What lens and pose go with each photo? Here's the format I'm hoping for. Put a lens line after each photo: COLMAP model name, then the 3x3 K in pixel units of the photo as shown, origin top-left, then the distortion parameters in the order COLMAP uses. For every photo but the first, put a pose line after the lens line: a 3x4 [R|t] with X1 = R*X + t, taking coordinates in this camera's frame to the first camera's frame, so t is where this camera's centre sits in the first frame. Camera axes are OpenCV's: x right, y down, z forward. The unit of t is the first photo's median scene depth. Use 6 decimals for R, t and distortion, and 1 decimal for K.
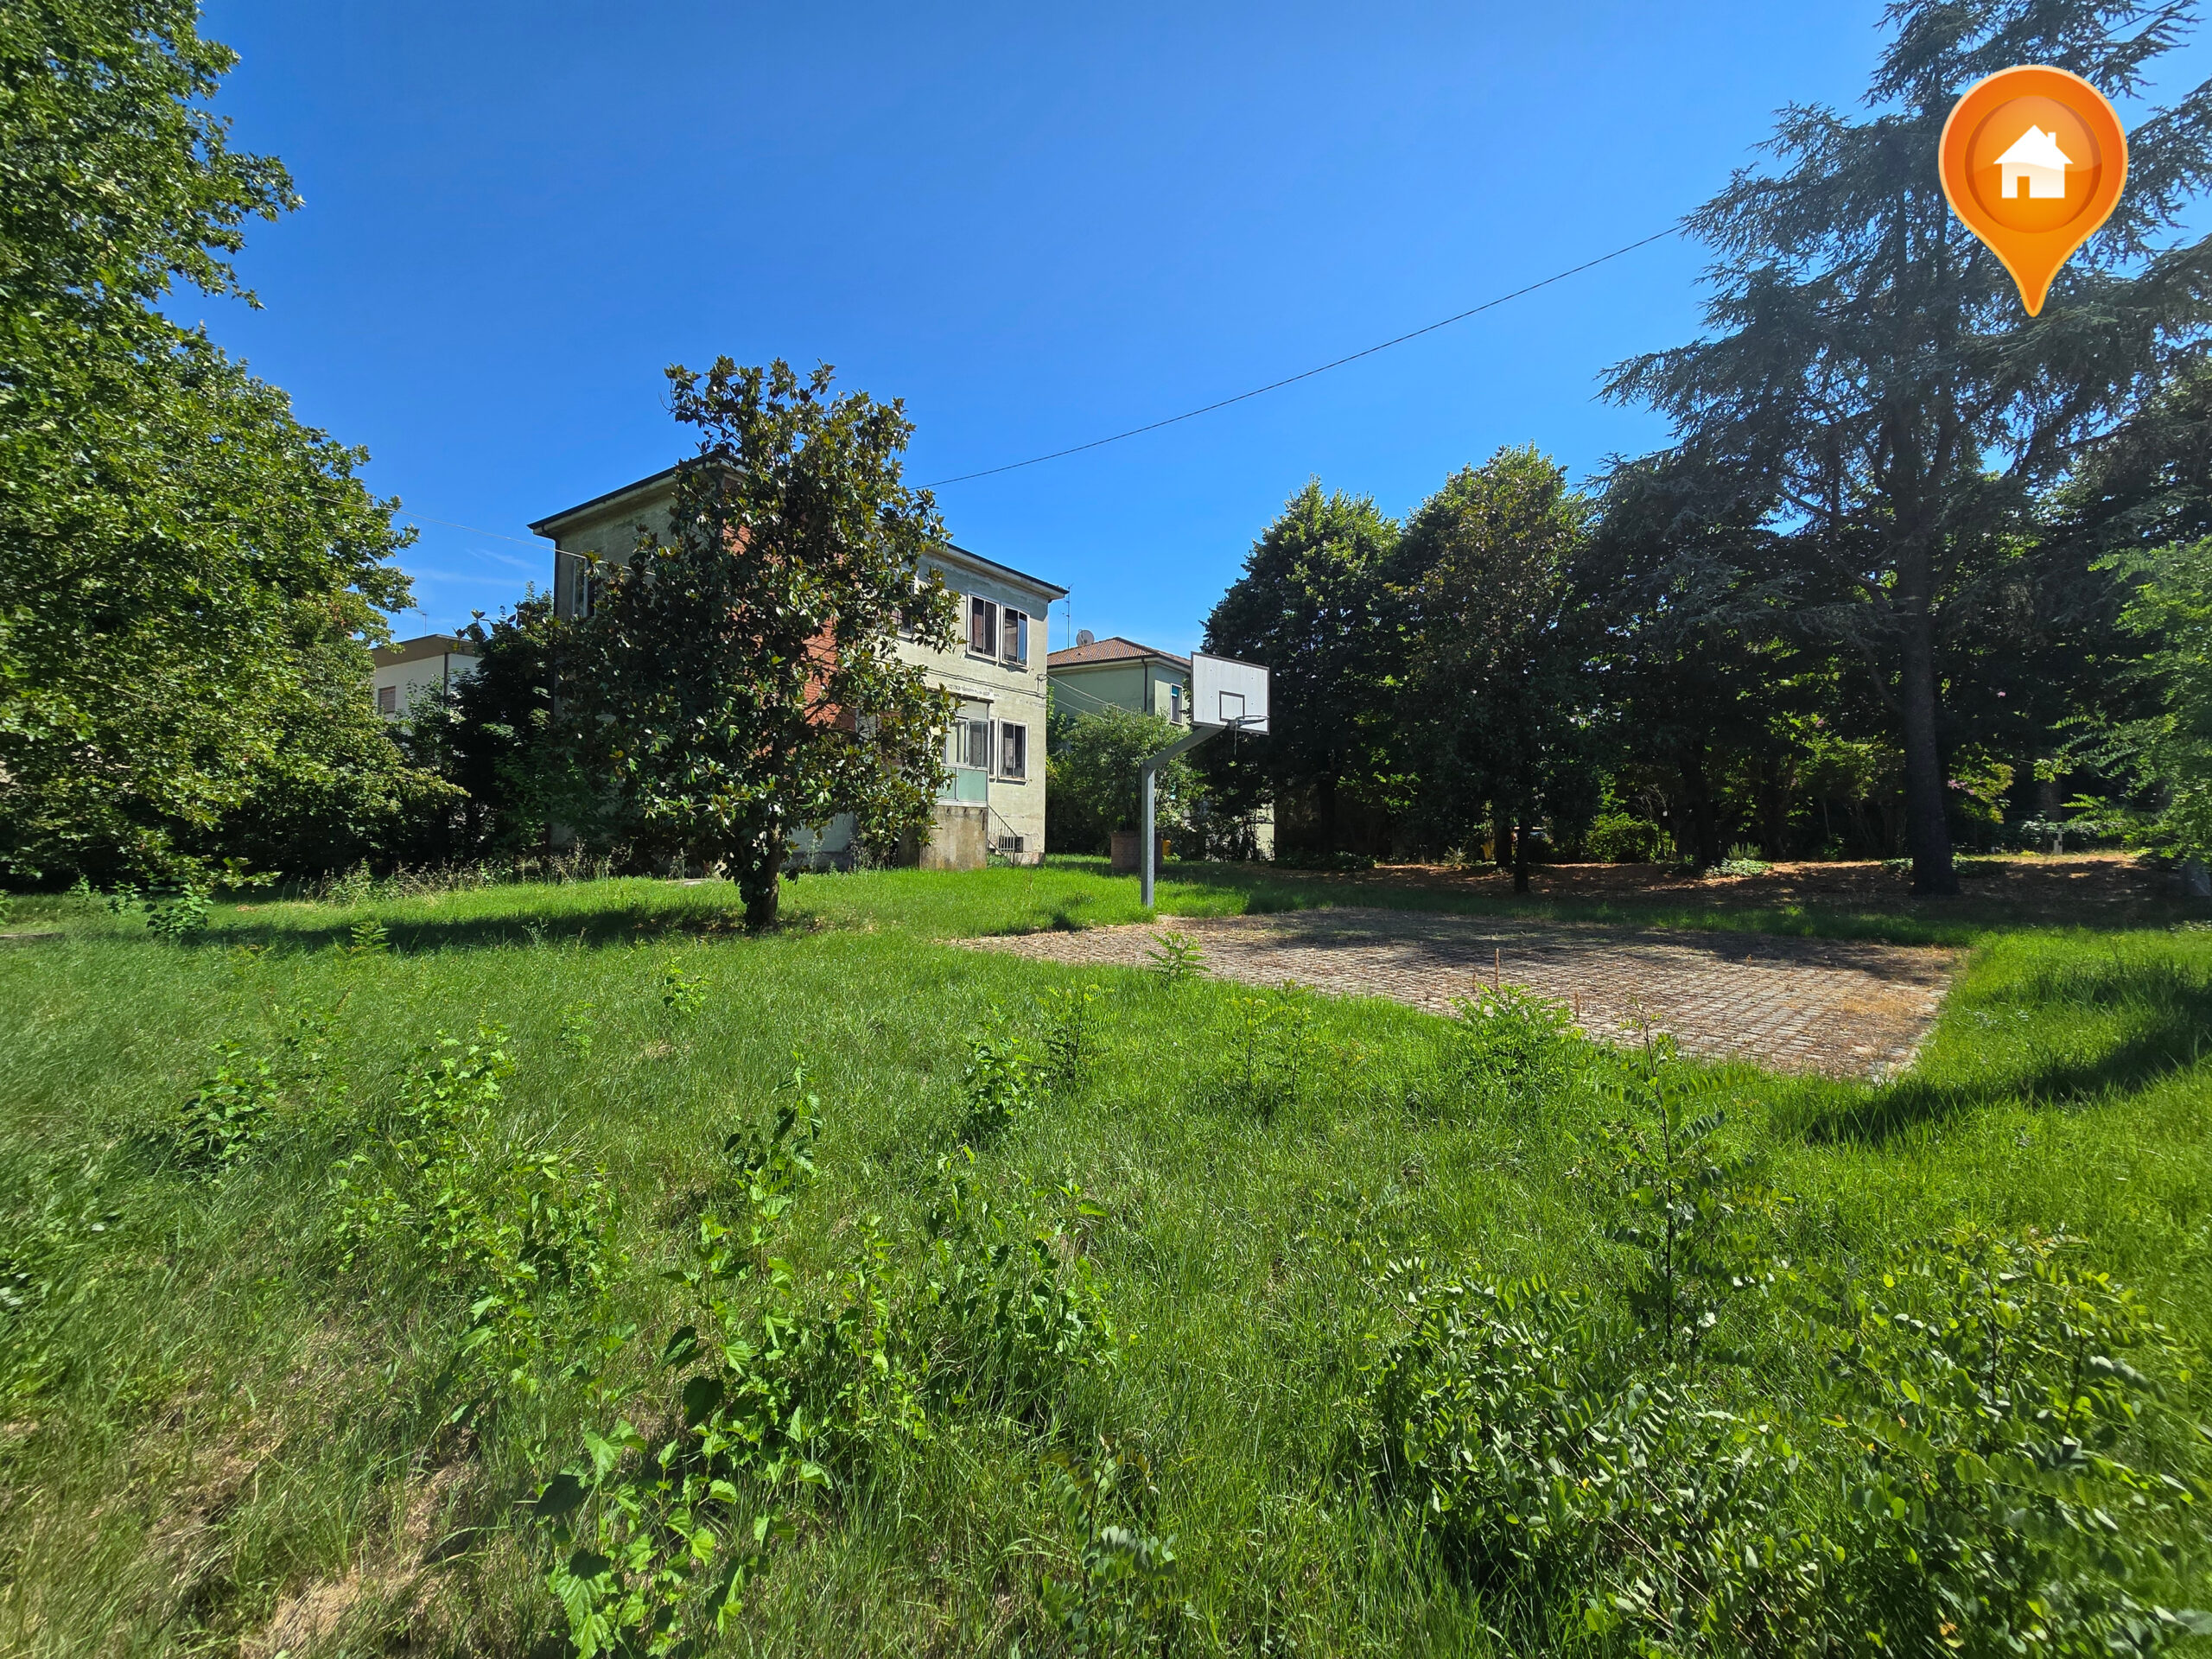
lens RADIAL K [[907.4, 0, 1104.8], [0, 907.4, 811.1], [0, 0, 1]] dist [-0.003238, -0.000014]
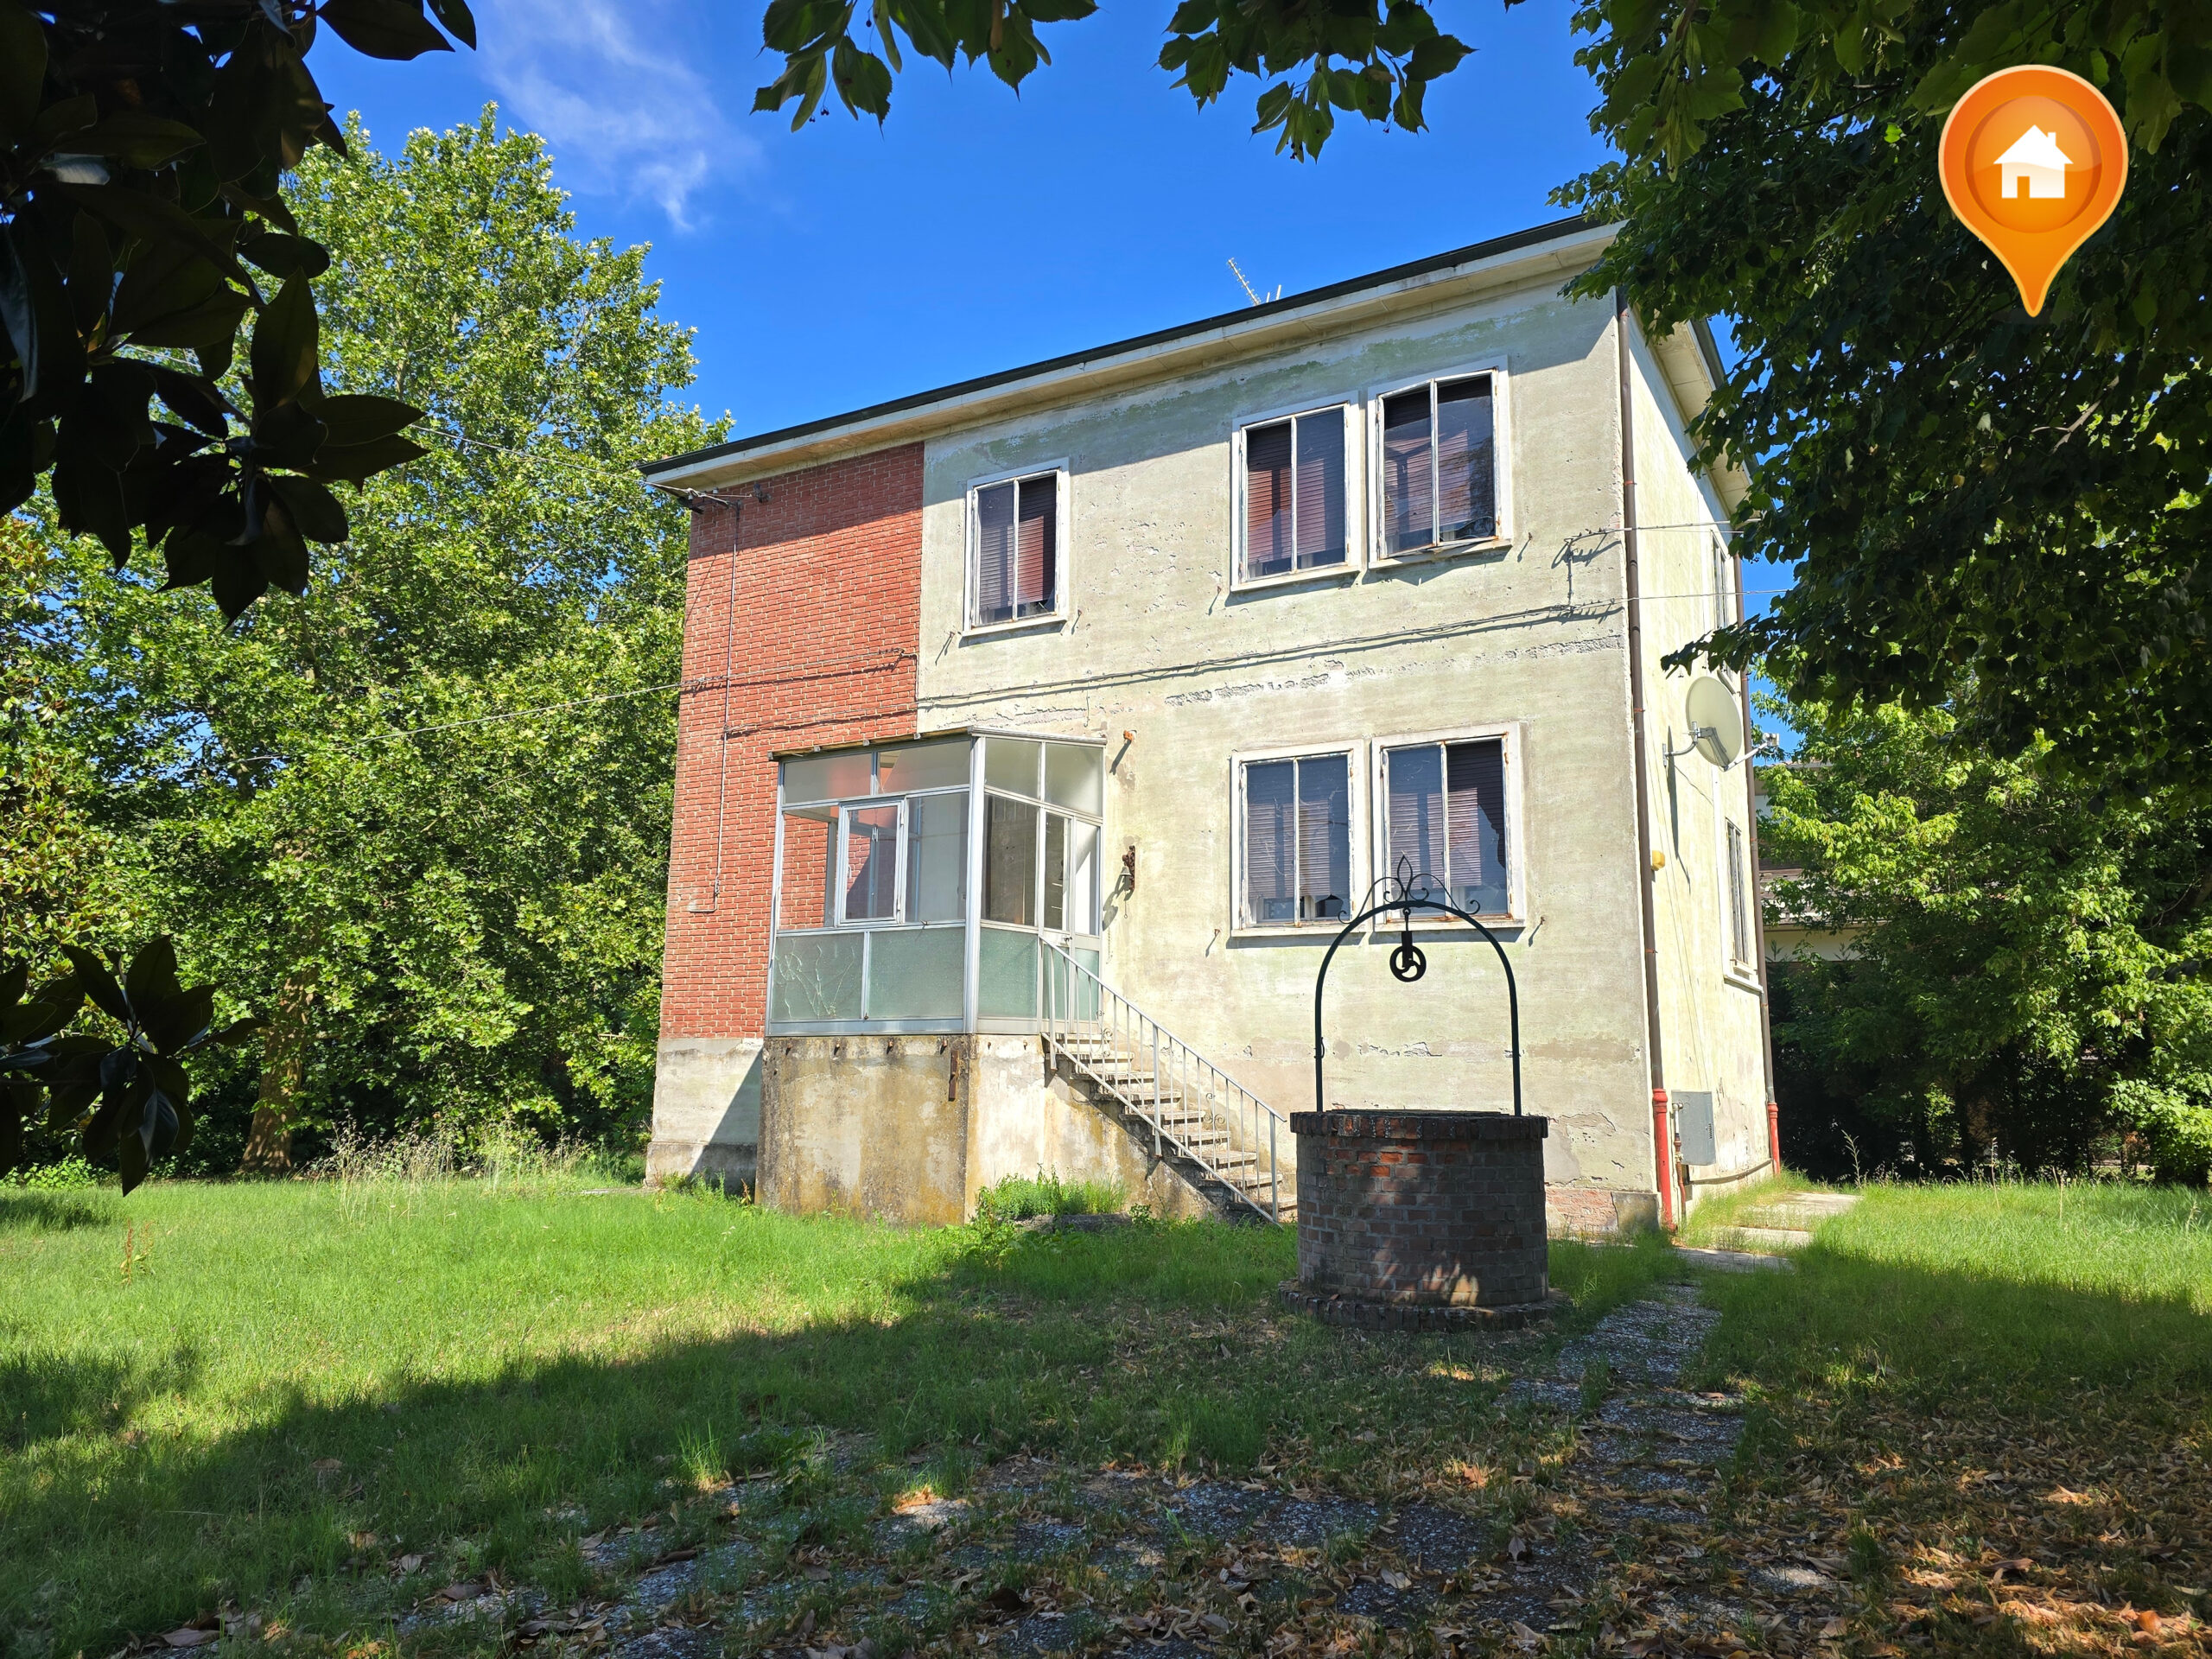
lens RADIAL K [[1489.5, 0, 1106.0], [0, 1489.5, 829.5], [0, 0, 1]] dist [0.064252, -0.001048]
pose [[0.069105, -0.175461, -0.982058, 0.398840], [0.022380, 0.984436, -0.174311, 0.017959], [0.997358, -0.009933, 0.071956, 0.904119]]
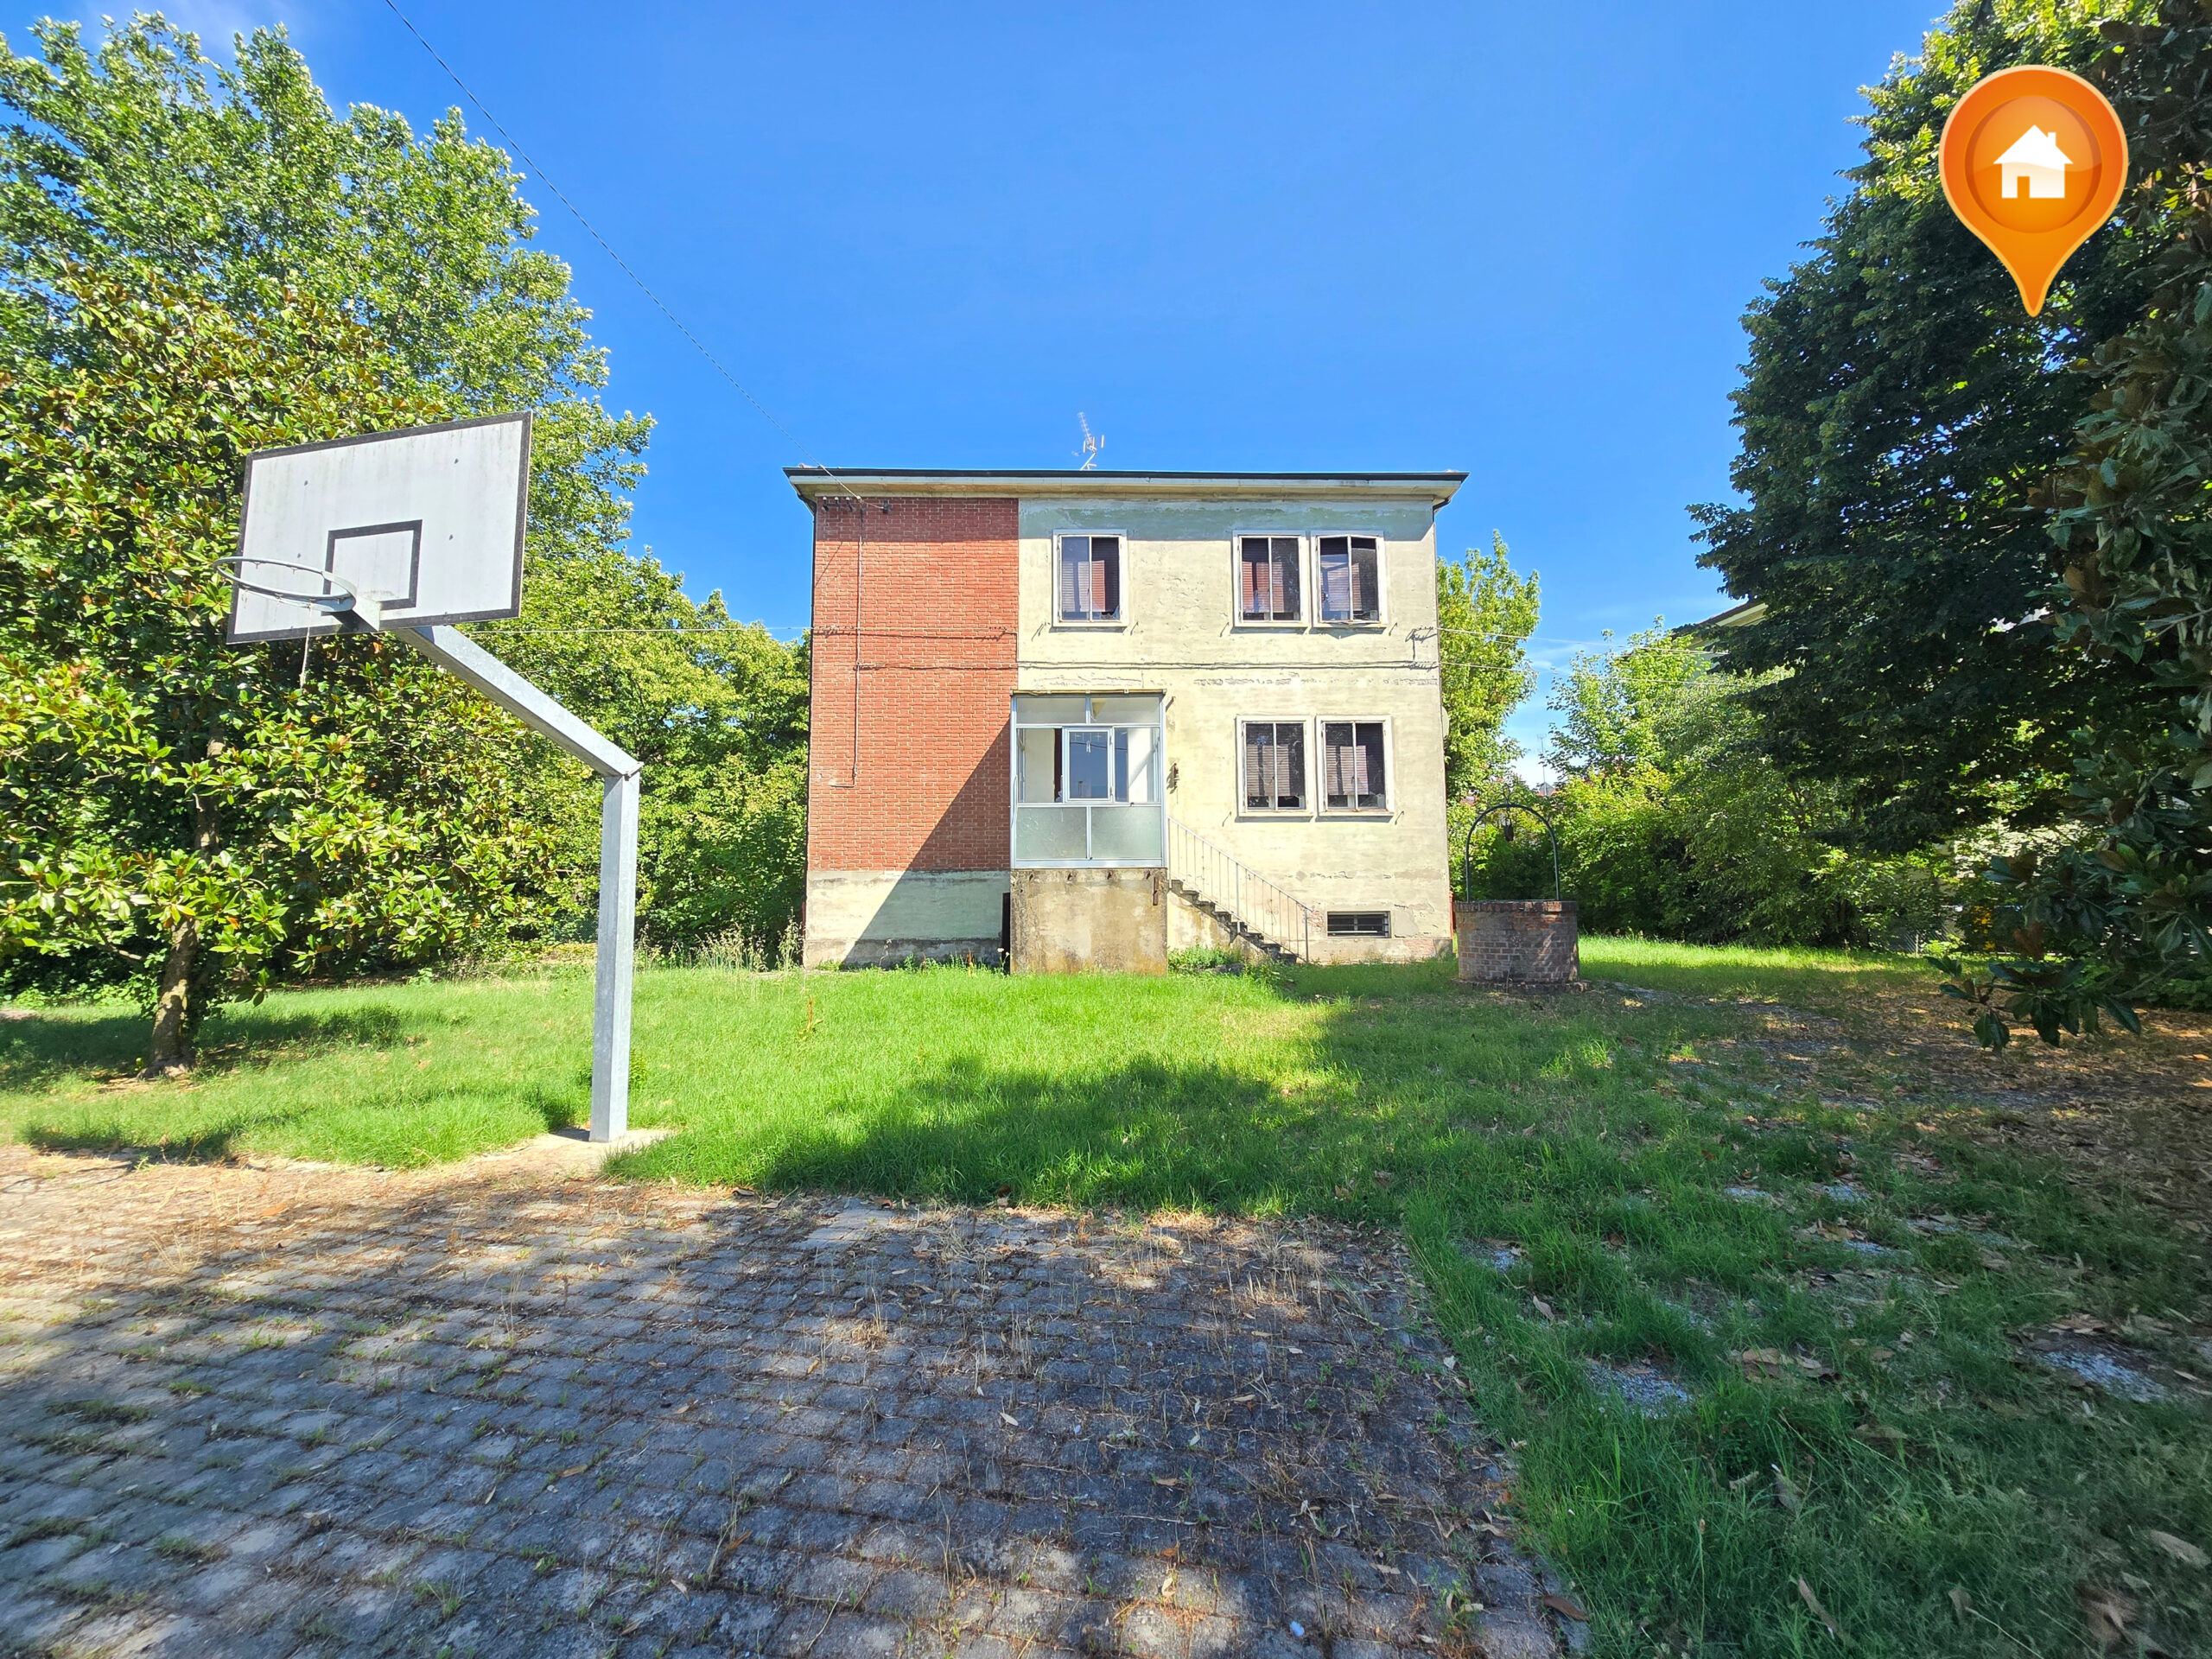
lens RADIAL K [[907.4, 0, 1104.8], [0, 907.4, 811.1], [0, 0, 1]] dist [-0.003238, -0.000014]
pose [[0.575434, -0.096026, -0.812191, 0.304050], [0.041047, 0.995223, -0.088583, 0.009808], [0.816817, 0.017636, 0.576627, 0.553403]]
